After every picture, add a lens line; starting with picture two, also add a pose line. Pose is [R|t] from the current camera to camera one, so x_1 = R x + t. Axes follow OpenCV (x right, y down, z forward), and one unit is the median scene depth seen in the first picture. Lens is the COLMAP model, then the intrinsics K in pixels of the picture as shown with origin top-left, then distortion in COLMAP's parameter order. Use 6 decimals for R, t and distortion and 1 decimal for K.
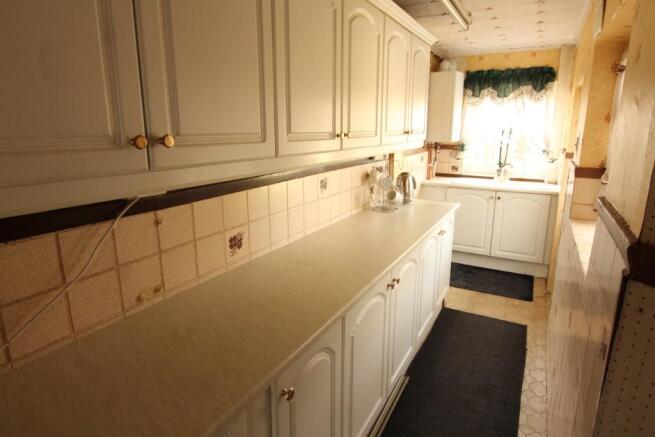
lens RADIAL K [[390.8, 0, 331.5], [0, 390.8, 217.1], [0, 0, 1]] dist [0.000537, 0.000076]
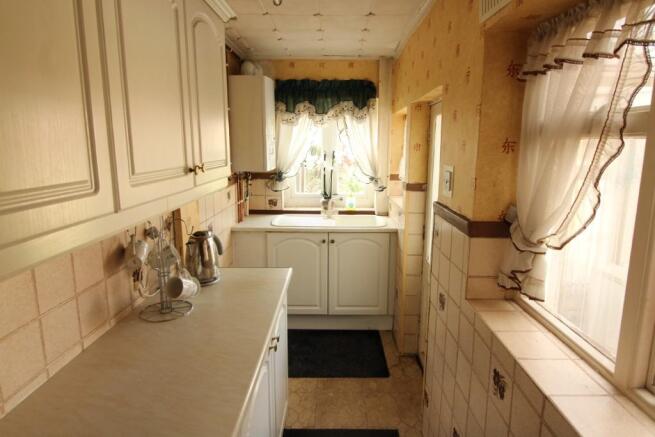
lens RADIAL K [[390.8, 0, 331.5], [0, 390.8, 217.1], [0, 0, 1]] dist [0.000537, 0.000076]
pose [[0.888866, -0.080780, 0.450989, 0.074649], [0.099768, 0.994840, -0.018441, -0.078989], [-0.447173, 0.061385, 0.892339, 0.287140]]
